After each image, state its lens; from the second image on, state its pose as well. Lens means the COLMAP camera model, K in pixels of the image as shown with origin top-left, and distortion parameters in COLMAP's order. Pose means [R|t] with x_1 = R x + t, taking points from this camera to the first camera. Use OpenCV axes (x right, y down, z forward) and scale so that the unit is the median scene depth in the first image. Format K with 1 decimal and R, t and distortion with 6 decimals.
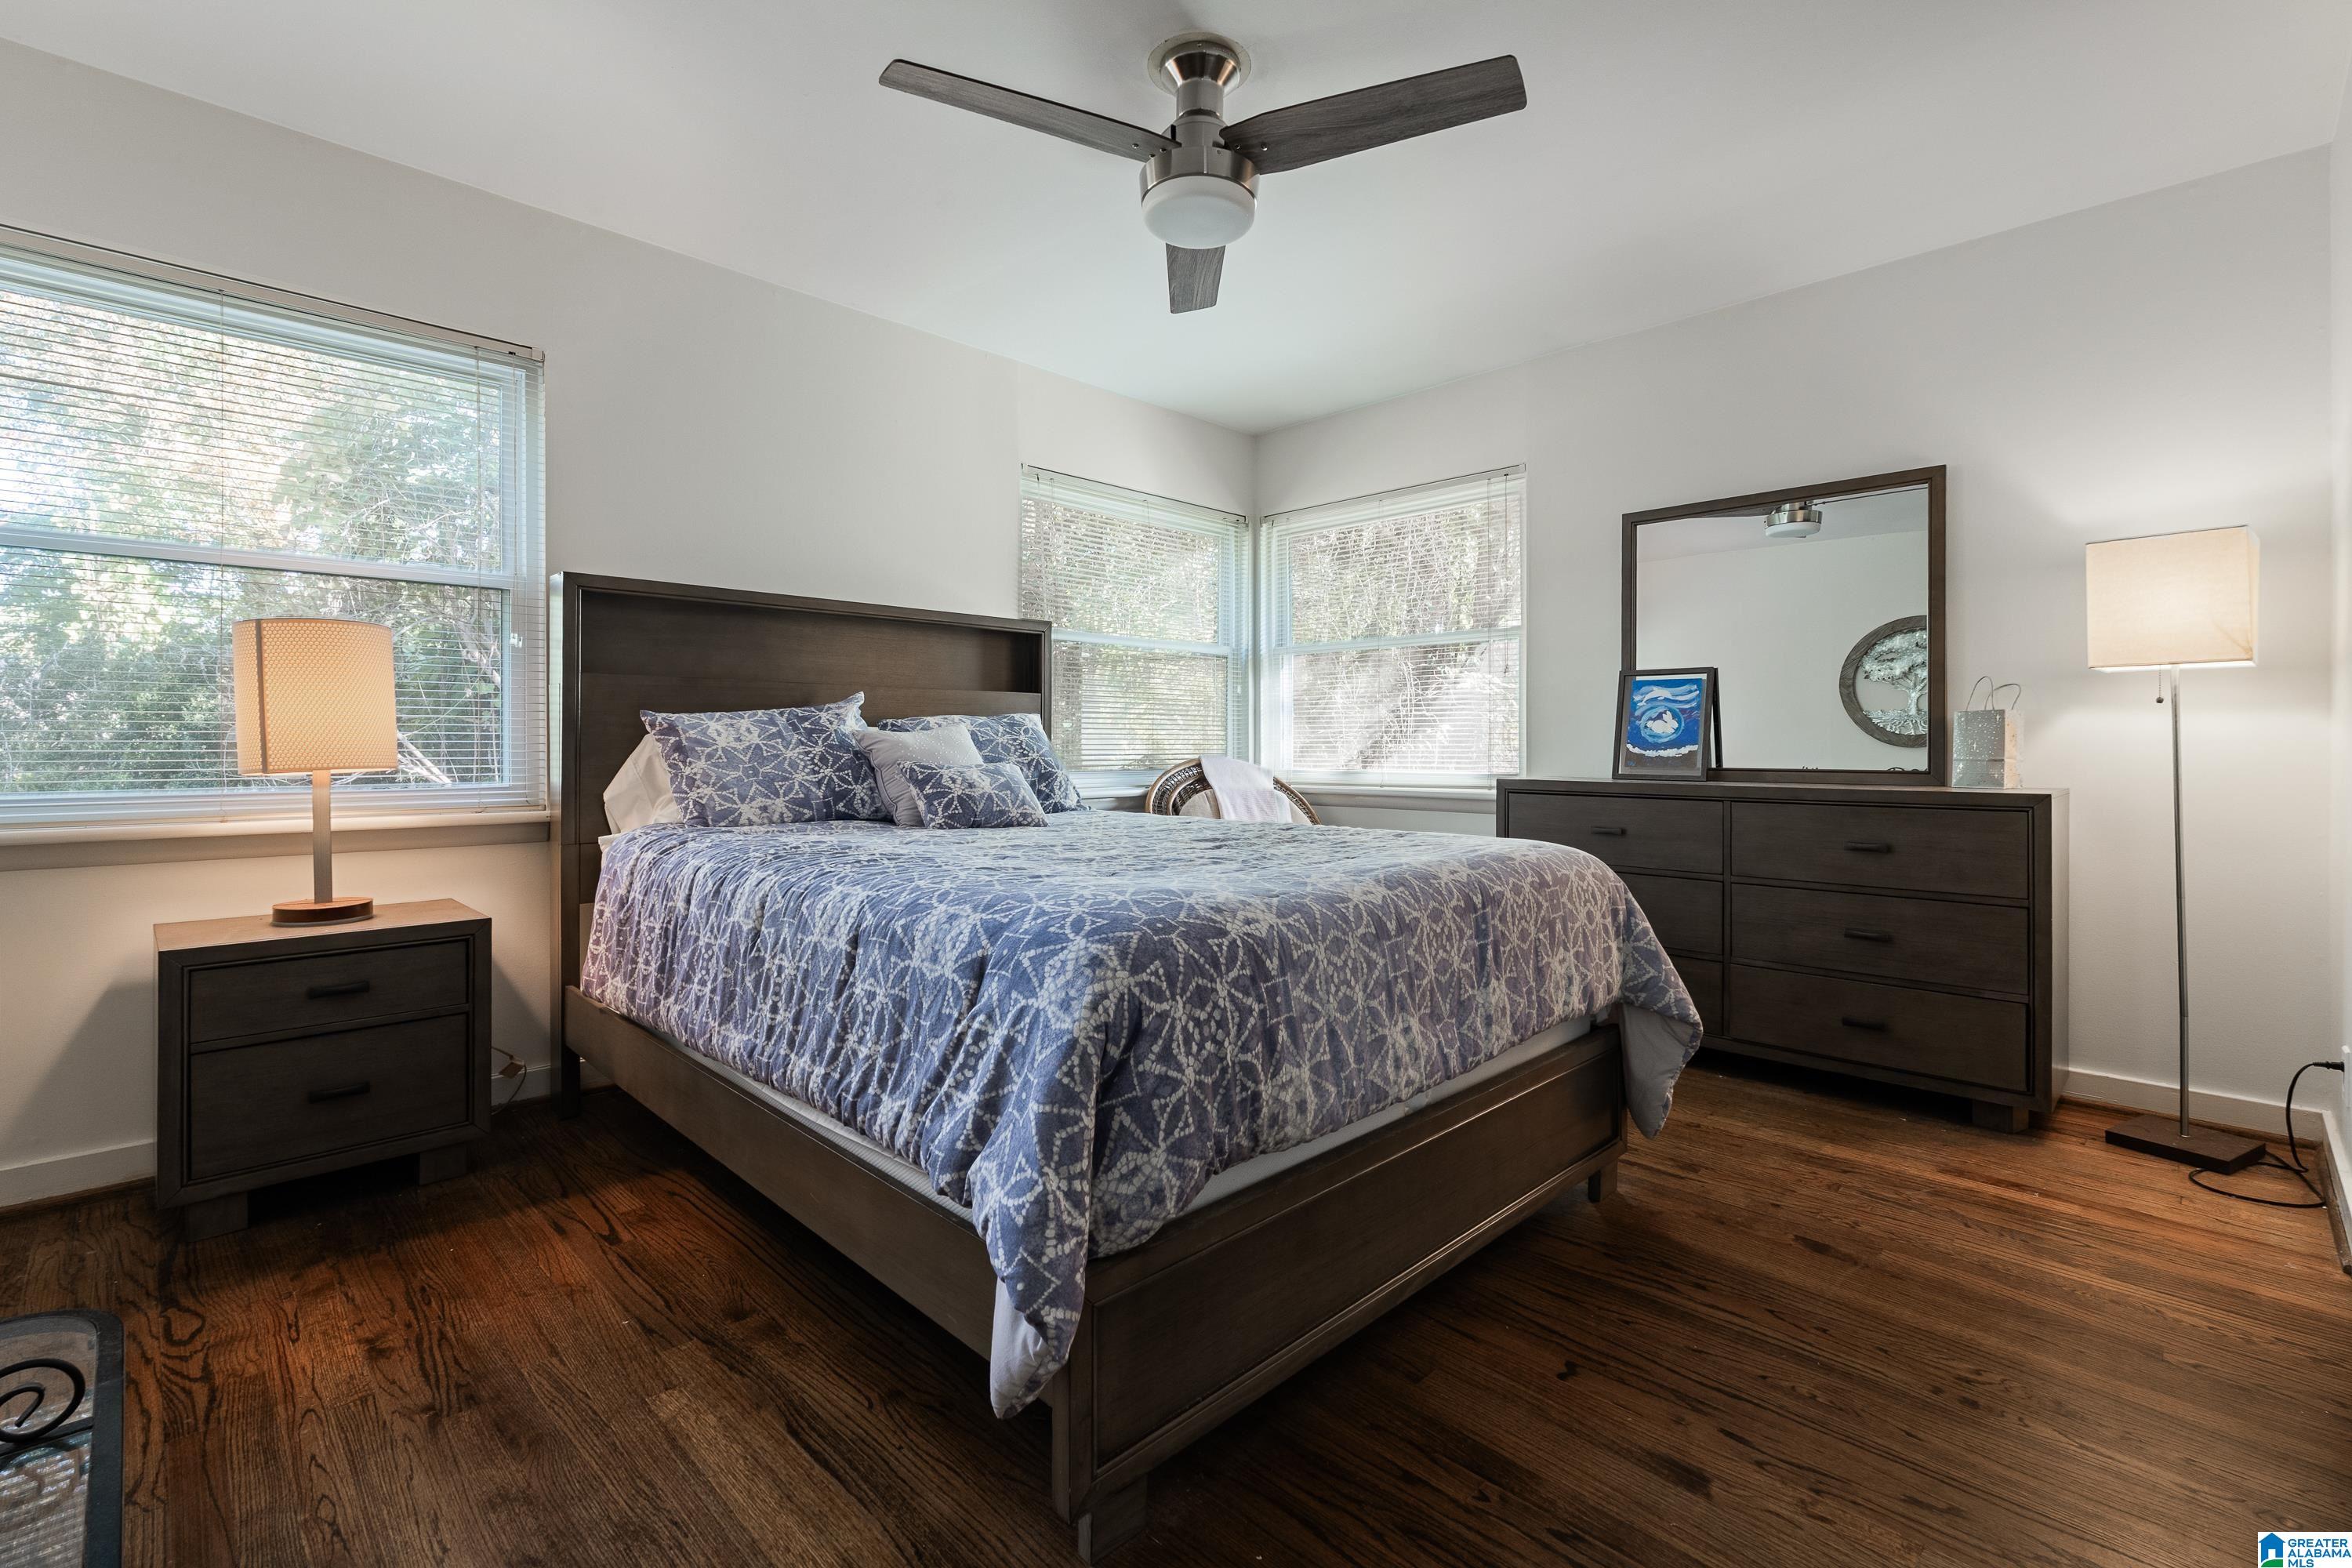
lens RADIAL K [[1052.0, 0, 1177.1], [0, 1052.0, 729.3], [0, 0, 1]] dist [0.000933, 0.000160]
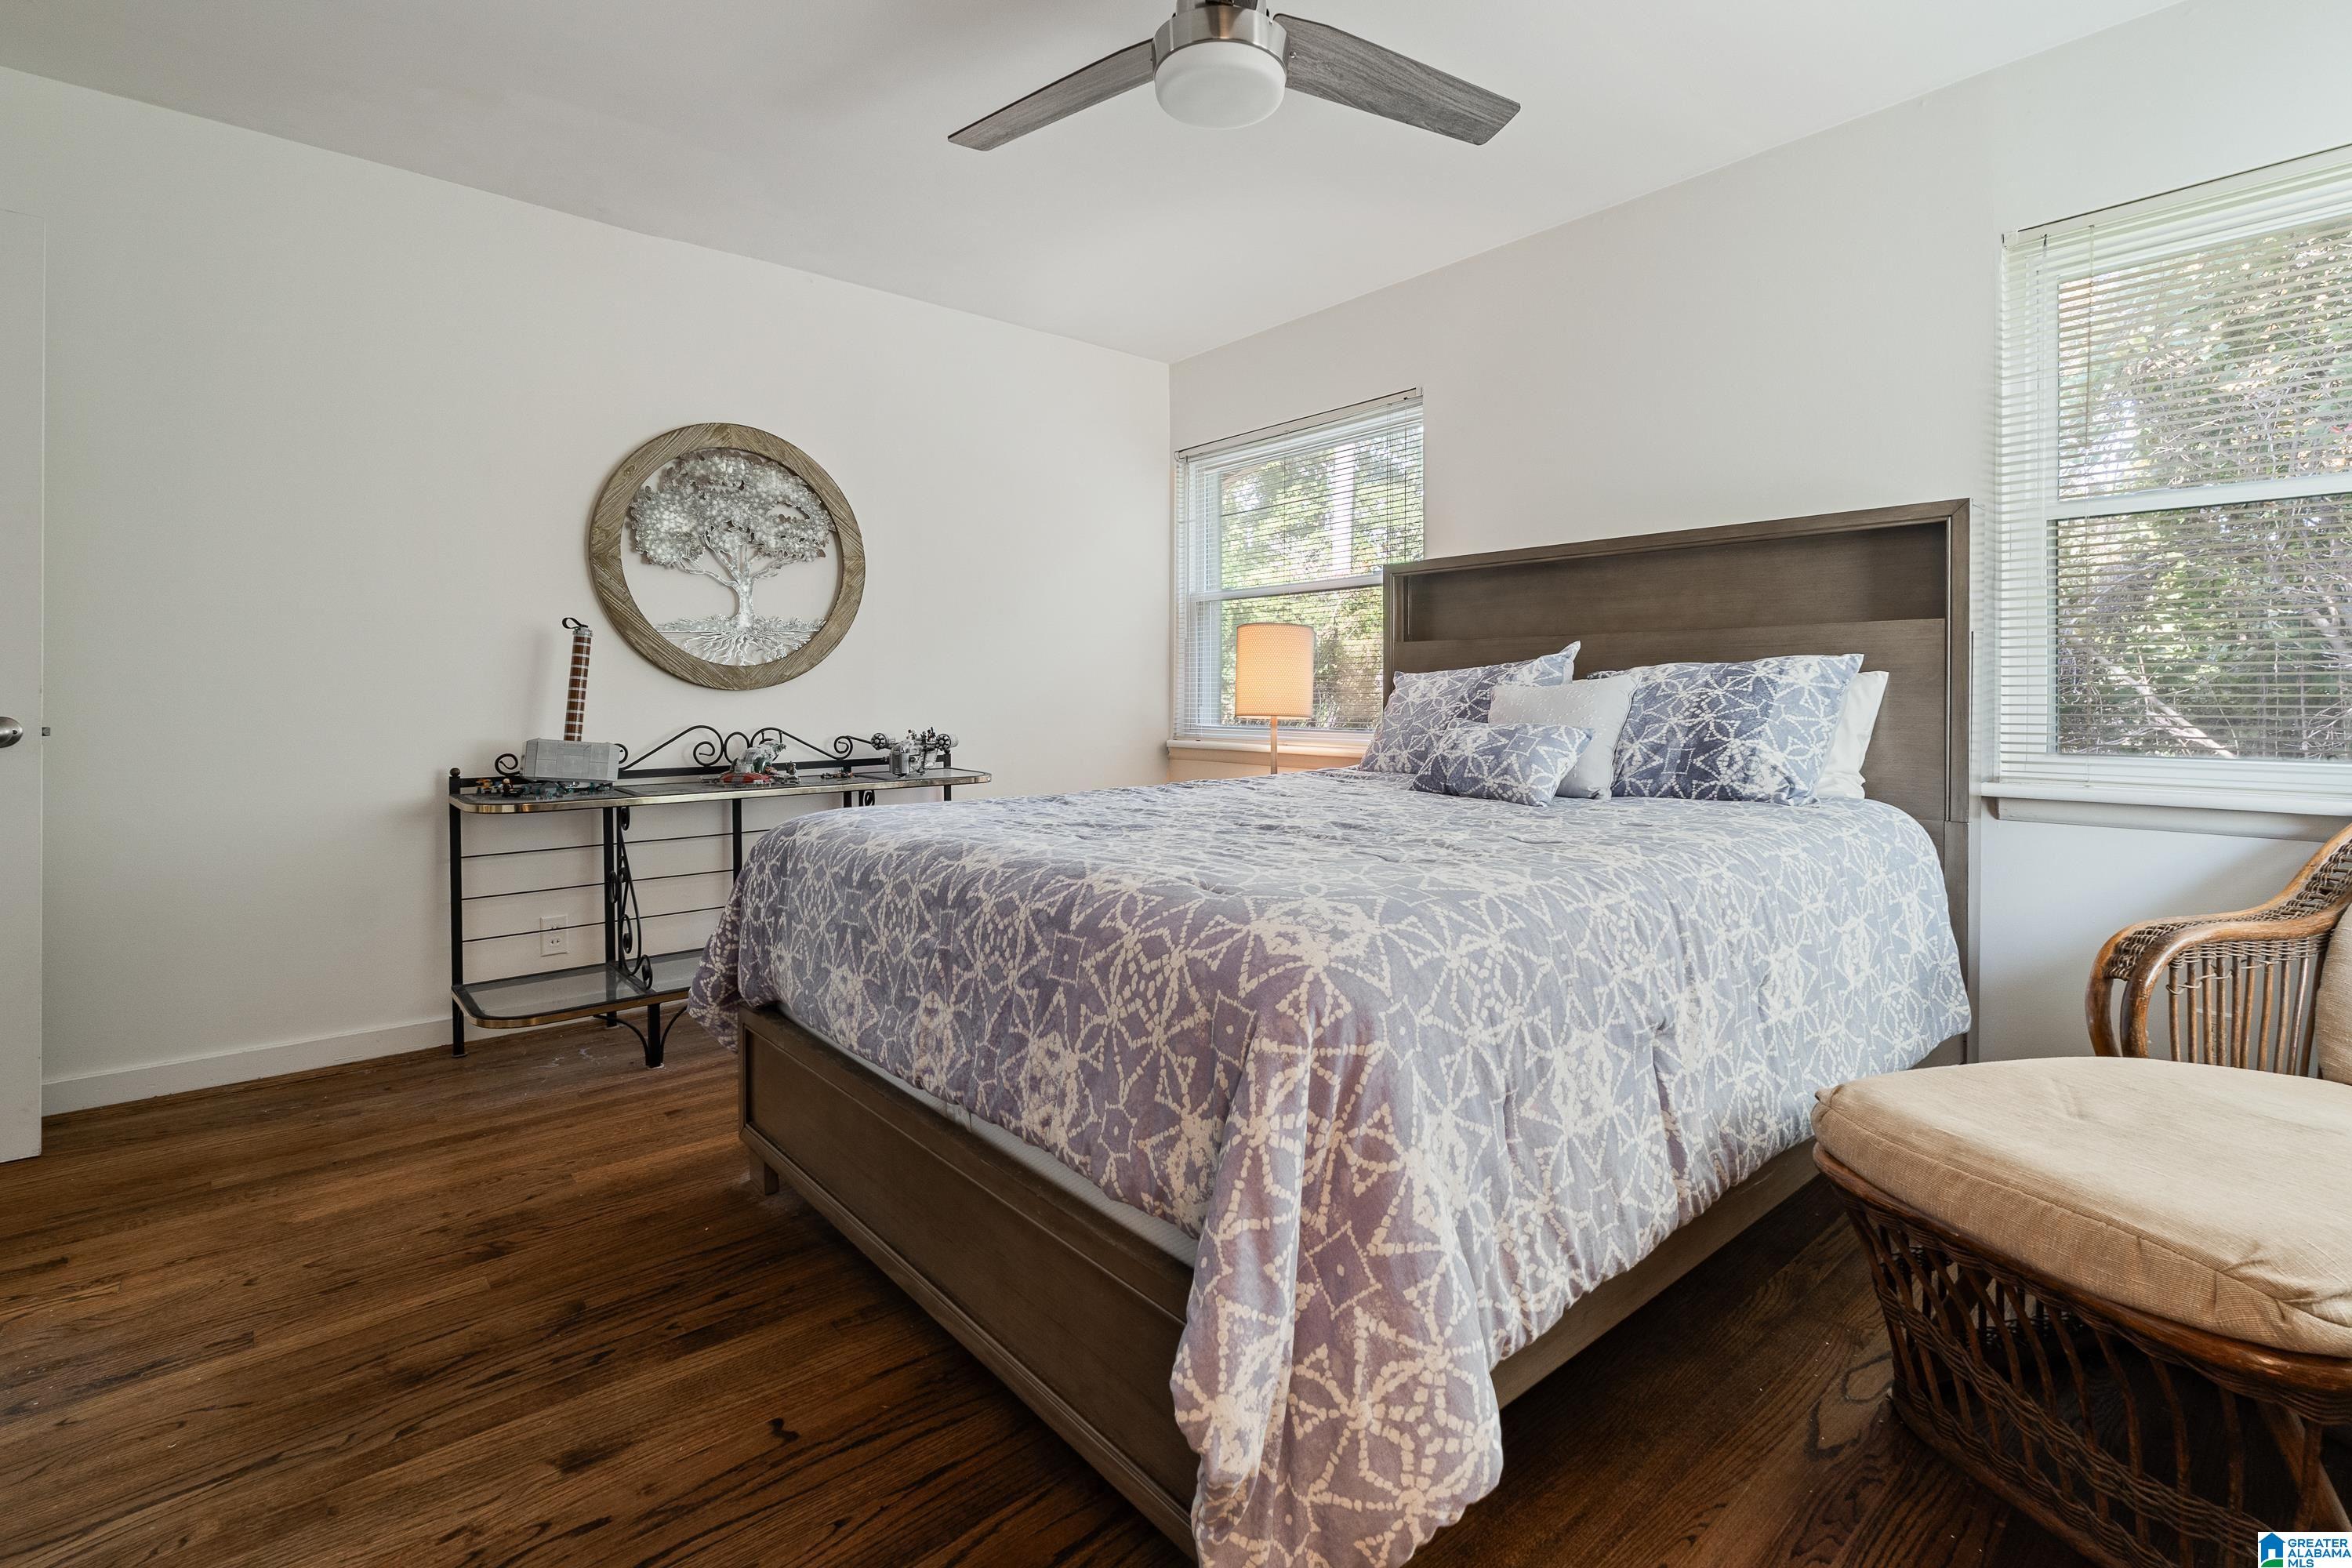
lens RADIAL K [[1080.2, 0, 1175.0], [0, 1080.2, 695.9], [0, 0, 1]] dist [-0.002985, -0.000445]
pose [[-0.083690, -0.004965, -0.996479, 0.756732], [0.012189, 0.999908, -0.006006, 0.013412], [0.996417, -0.012649, -0.083622, 0.866535]]
